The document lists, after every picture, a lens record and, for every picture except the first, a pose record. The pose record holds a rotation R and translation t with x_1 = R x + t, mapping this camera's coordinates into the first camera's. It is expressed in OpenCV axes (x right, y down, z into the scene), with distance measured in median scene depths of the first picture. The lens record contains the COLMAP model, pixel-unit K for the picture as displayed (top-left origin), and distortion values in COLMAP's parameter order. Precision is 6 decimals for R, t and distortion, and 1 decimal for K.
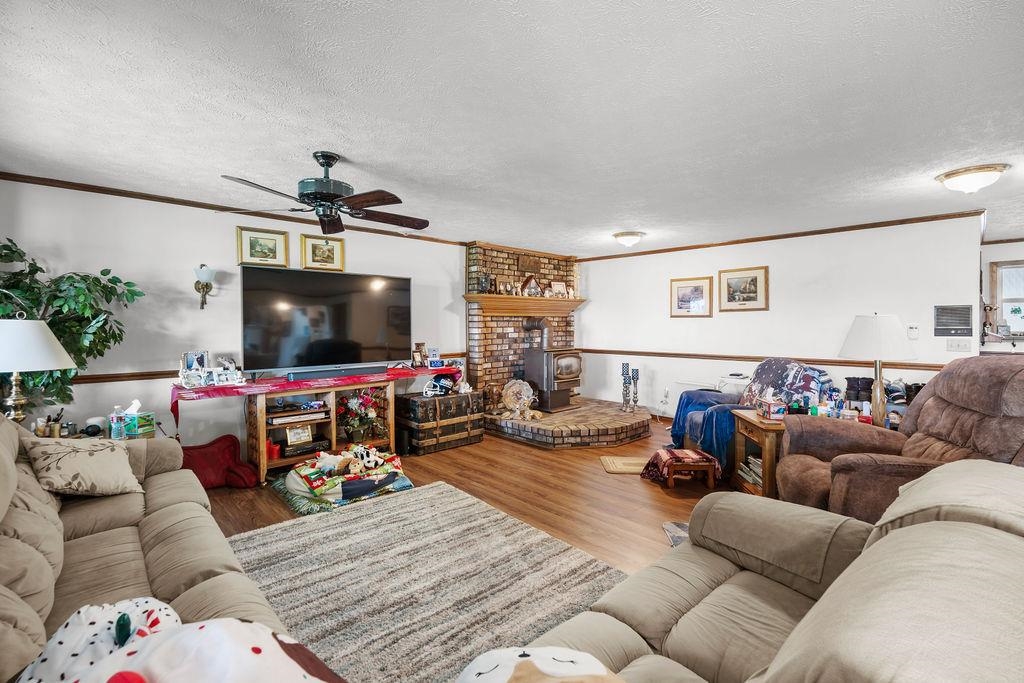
lens RADIAL K [[450.8, 0, 501.5], [0, 450.8, 332.3], [0, 0, 1]] dist [-0.007542, 0.000649]
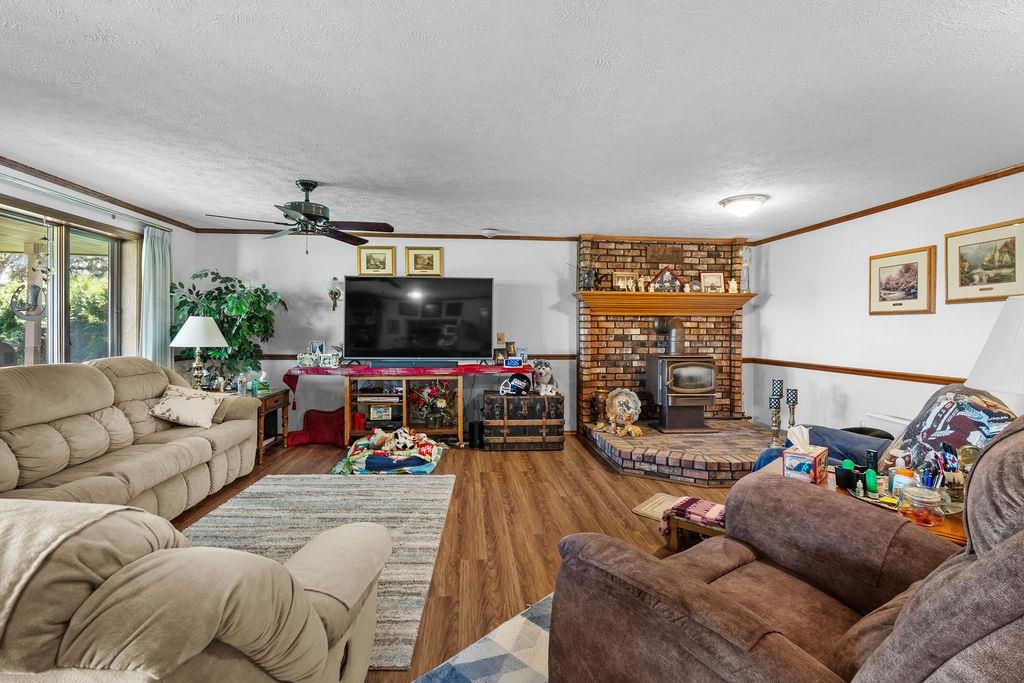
lens RADIAL K [[450.8, 0, 512.2], [0, 450.8, 333.2], [0, 0, 1]] dist [-0.007542, 0.000649]
pose [[0.783787, 0.013433, -0.620884, 0.482214], [-0.021366, 0.999757, -0.005341, 0.009974], [0.620662, 0.017452, 0.783884, 0.222448]]
